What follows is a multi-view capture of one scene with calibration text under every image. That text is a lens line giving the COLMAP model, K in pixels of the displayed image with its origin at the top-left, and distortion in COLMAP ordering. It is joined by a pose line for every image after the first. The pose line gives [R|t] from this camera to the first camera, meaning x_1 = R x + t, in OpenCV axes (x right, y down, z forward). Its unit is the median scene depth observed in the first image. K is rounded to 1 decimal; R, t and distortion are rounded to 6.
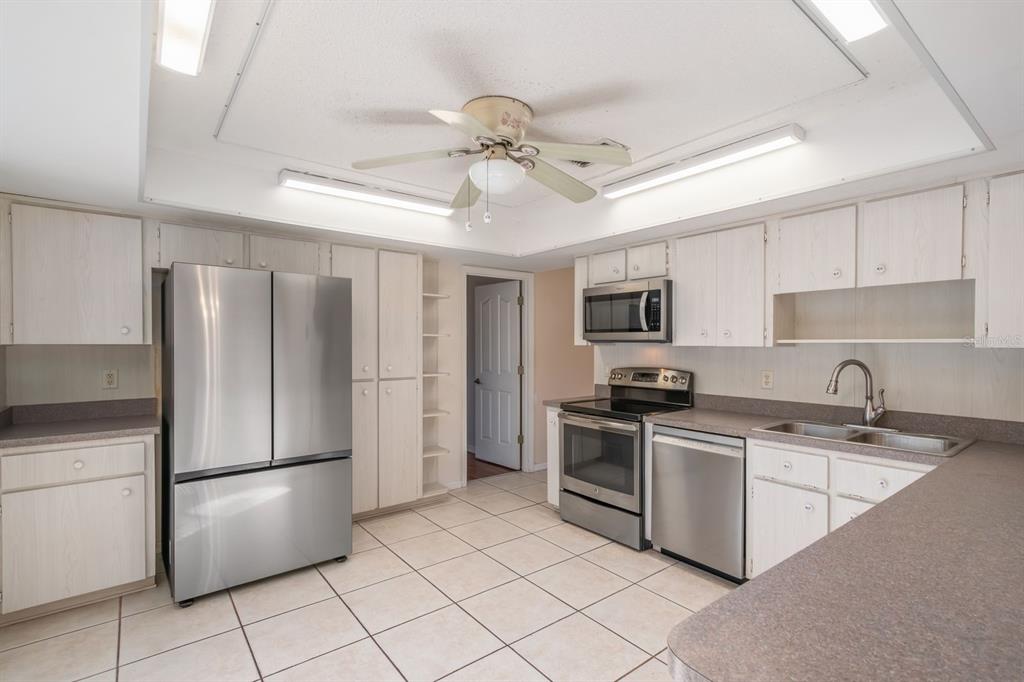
lens RADIAL K [[478.5, 0, 523.9], [0, 478.5, 348.1], [0, 0, 1]] dist [0.002180, 0.000591]
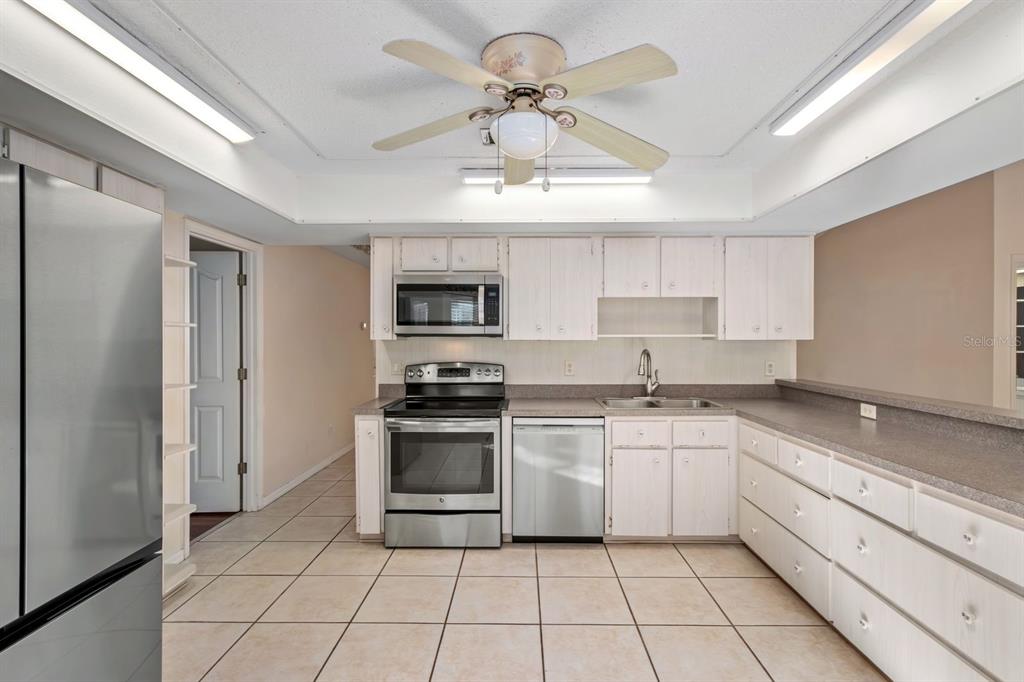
lens RADIAL K [[470.6, 0, 515.7], [0, 470.6, 340.3], [0, 0, 1]] dist [0.000873, 0.000290]
pose [[0.635256, -0.002878, 0.772296, -0.488598], [0.007914, 0.999965, -0.002783, -0.001124], [-0.772261, 0.007880, 0.635257, 0.354898]]
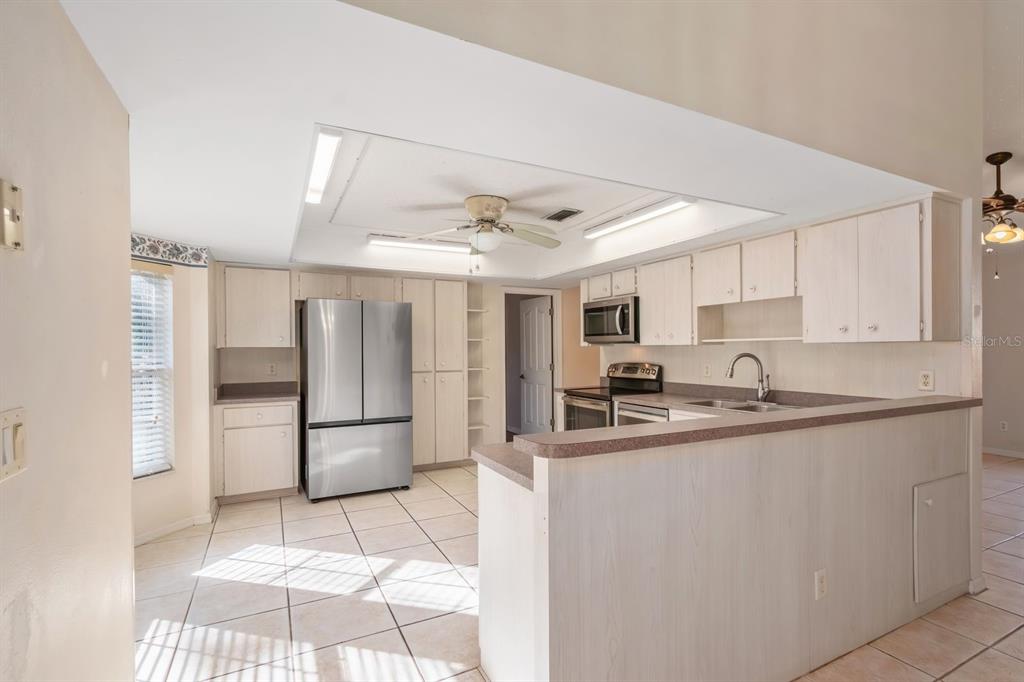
lens RADIAL K [[478.5, 0, 523.9], [0, 478.5, 348.1], [0, 0, 1]] dist [0.002180, 0.000591]
pose [[0.981442, -0.008924, -0.191554, 0.264331], [0.006796, 0.999908, -0.011762, 0.017594], [0.191641, 0.010242, 0.981412, -0.397316]]
